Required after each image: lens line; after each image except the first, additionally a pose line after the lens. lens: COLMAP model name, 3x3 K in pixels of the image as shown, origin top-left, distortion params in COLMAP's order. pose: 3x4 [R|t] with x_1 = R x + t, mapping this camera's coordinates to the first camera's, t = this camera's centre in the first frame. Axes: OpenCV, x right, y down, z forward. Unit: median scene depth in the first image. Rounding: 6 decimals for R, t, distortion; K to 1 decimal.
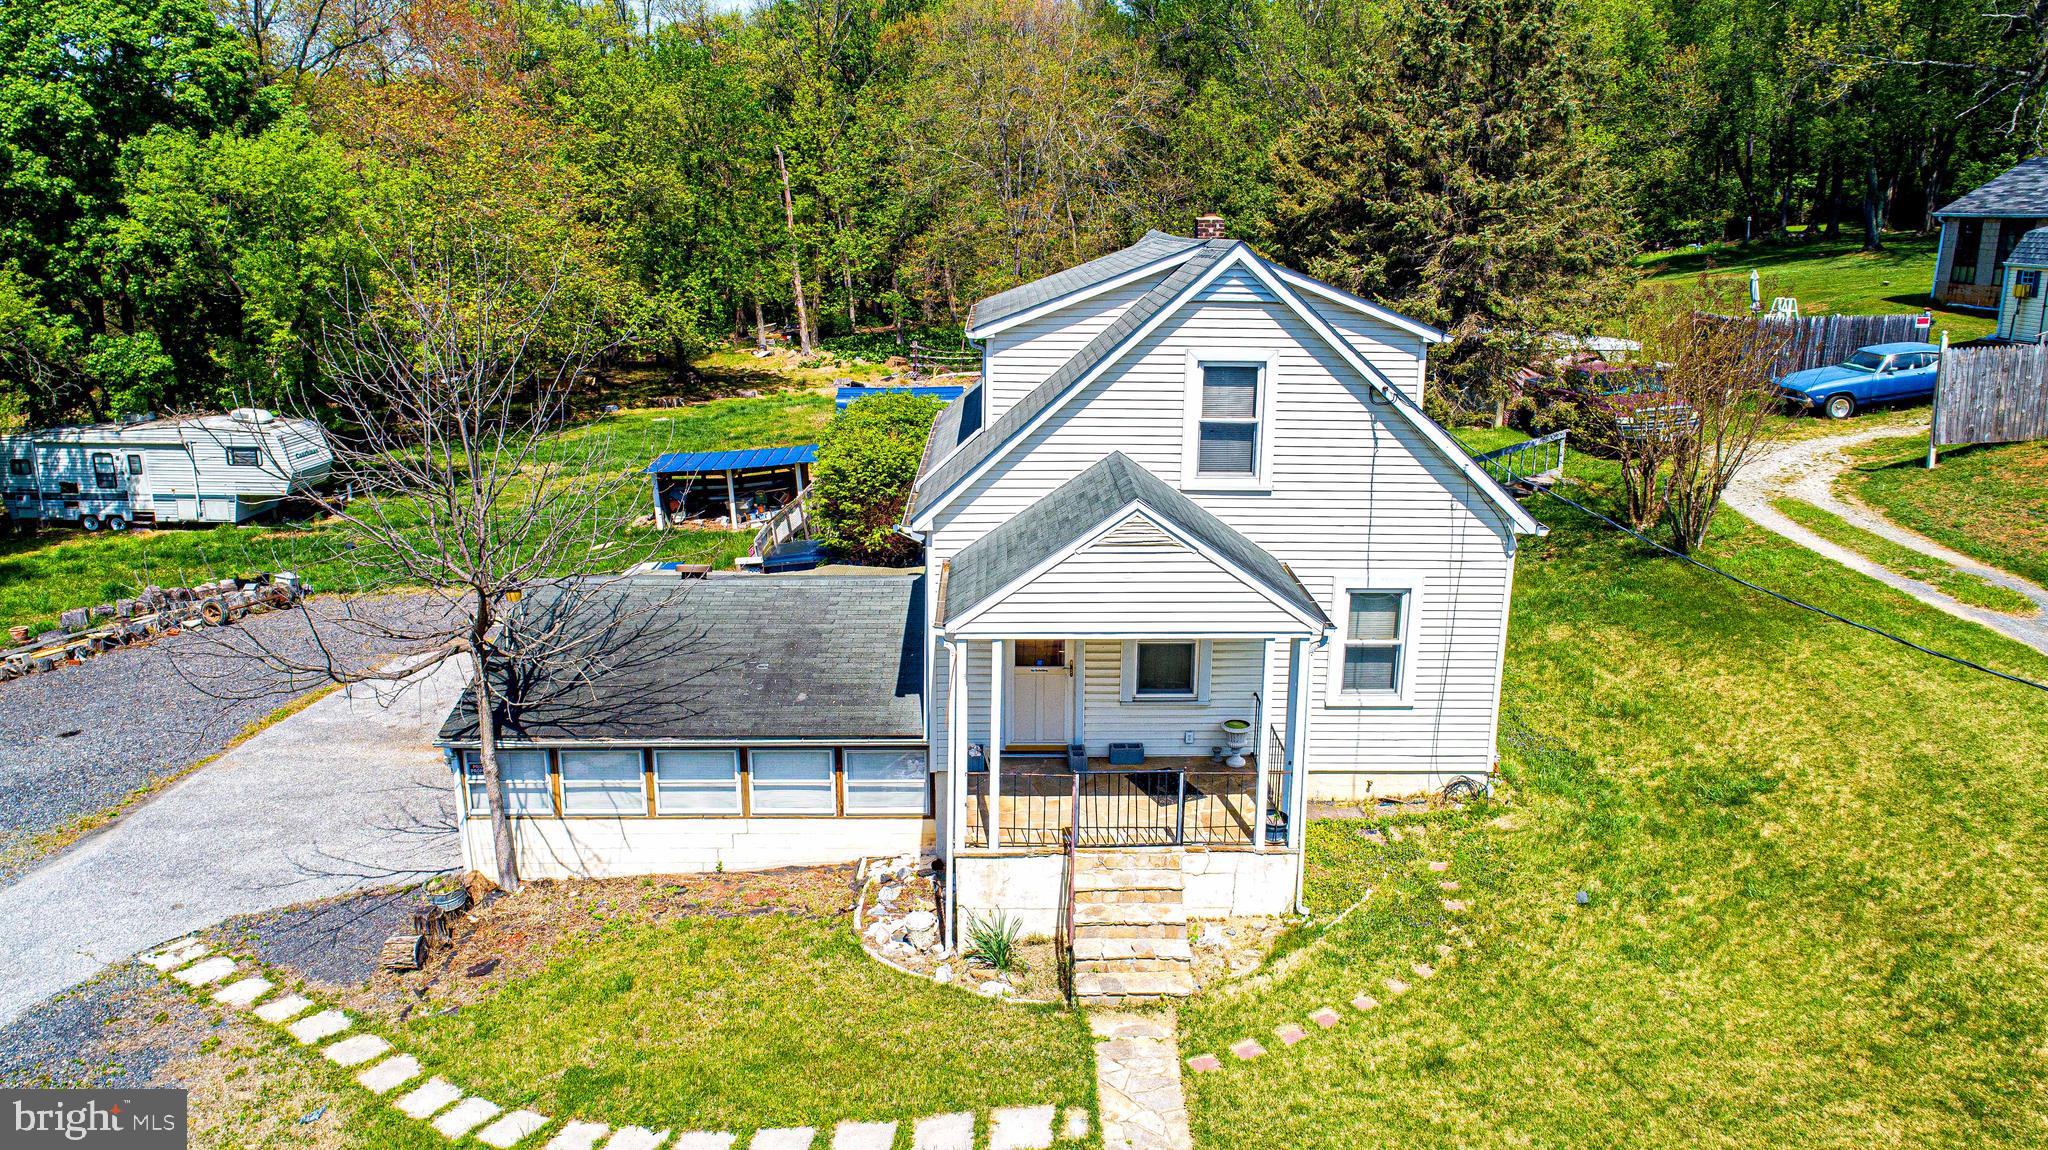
lens RADIAL K [[1368.2, 0, 1029.2], [0, 1368.2, 579.5], [0, 0, 1]] dist [-0.016396, 0.007127]
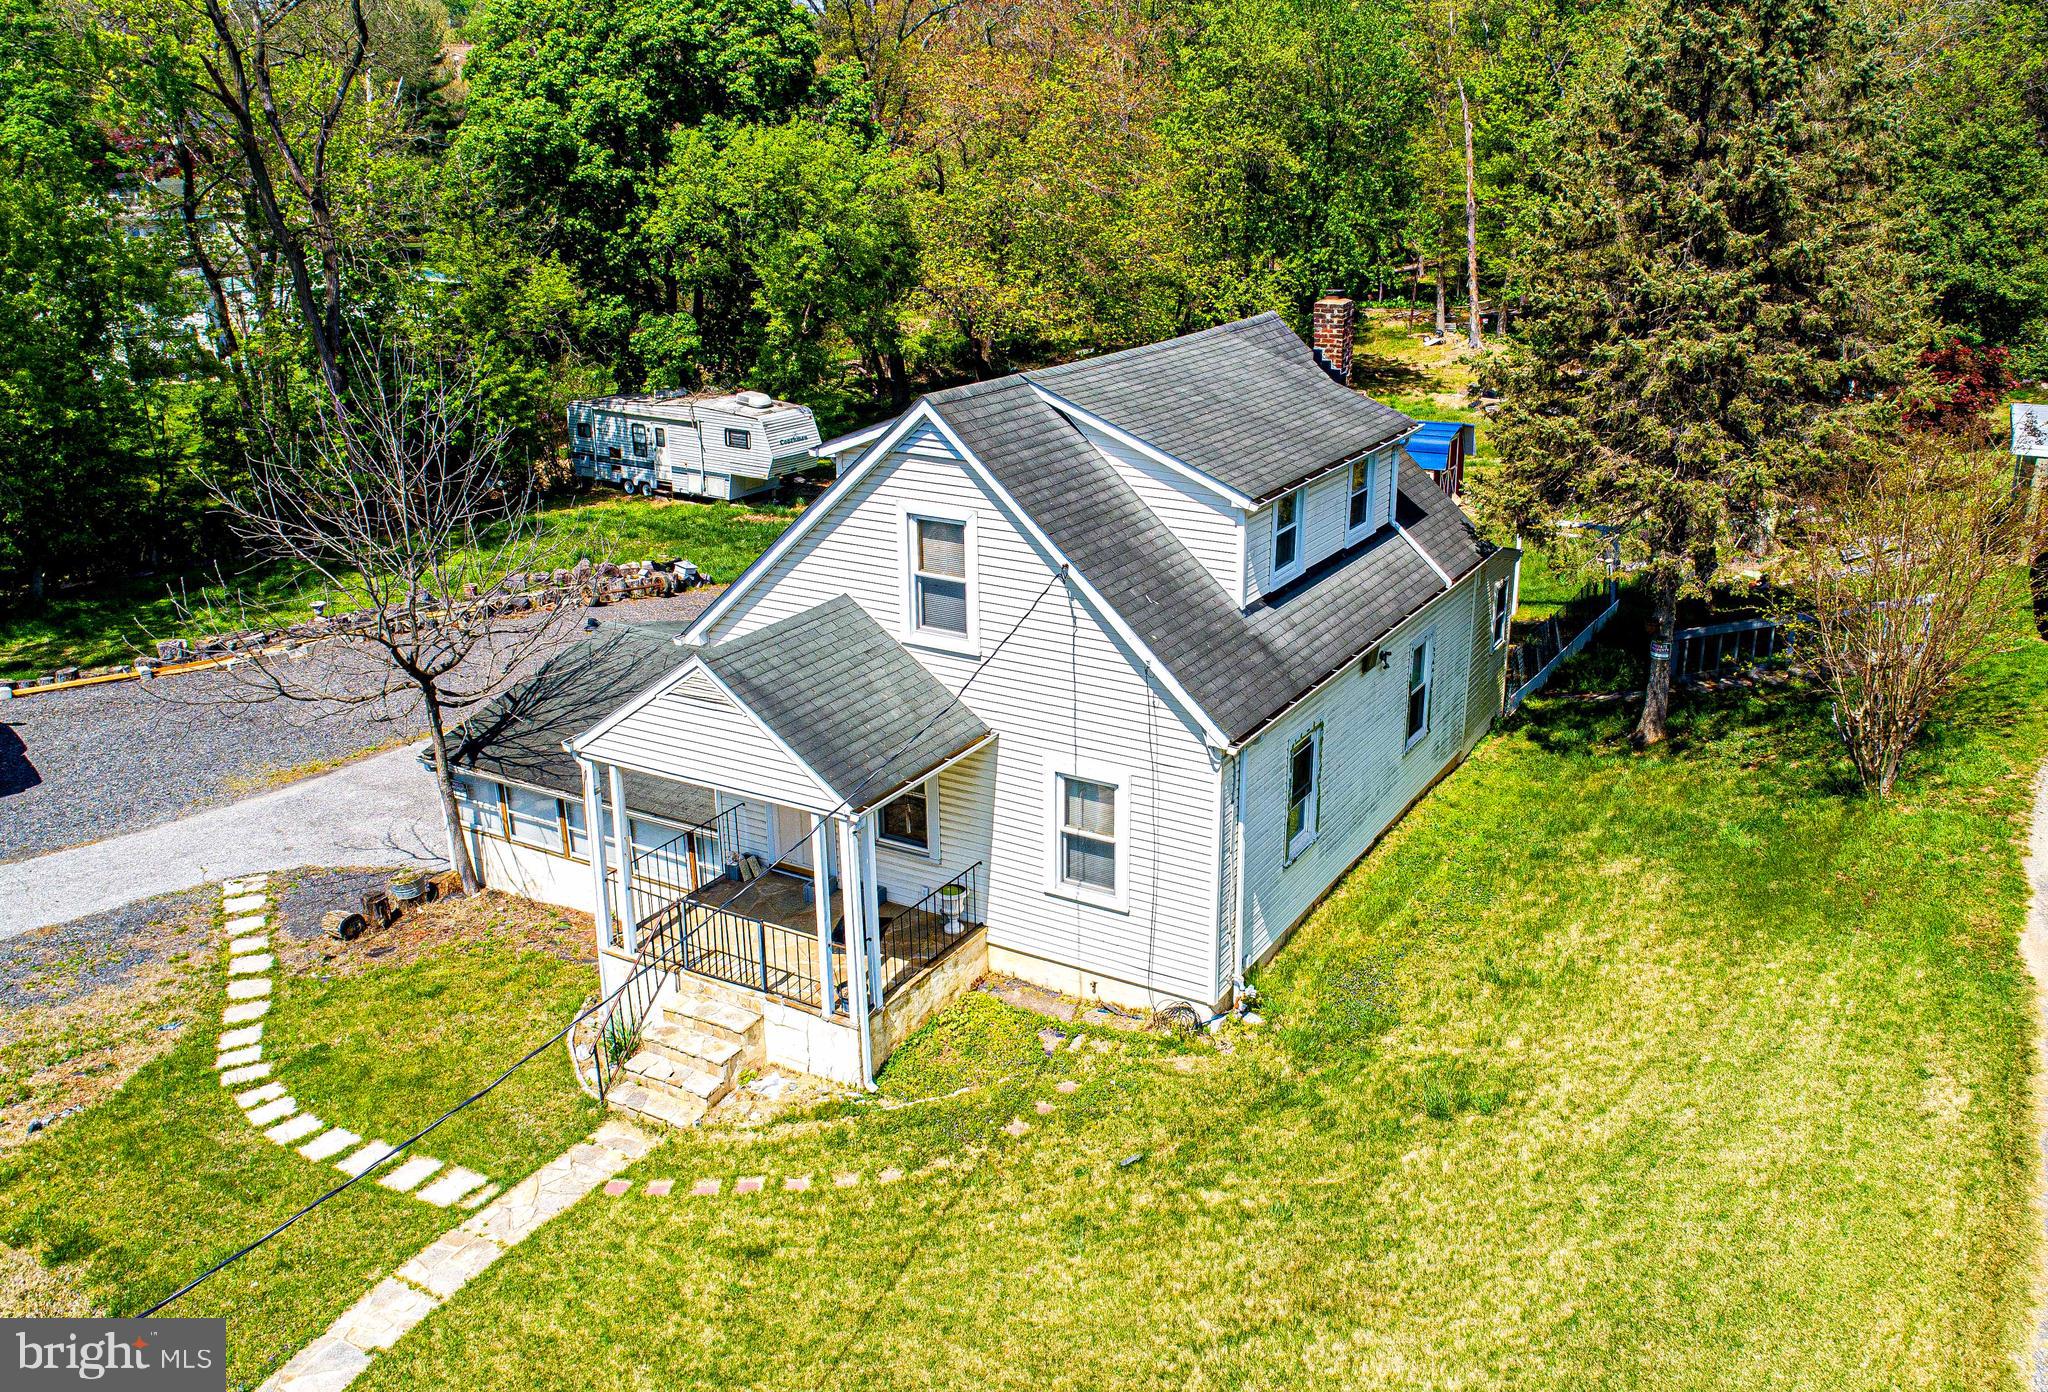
lens RADIAL K [[1662.3, 0, 1100.7], [0, 1662.3, 693.8], [0, 0, 1]] dist [-0.019449, 0.004714]
pose [[0.865691, 0.160390, -0.474188, 0.669180], [-0.126620, 0.986635, 0.102560, -0.140297], [0.484300, -0.028744, 0.874429, 0.032226]]
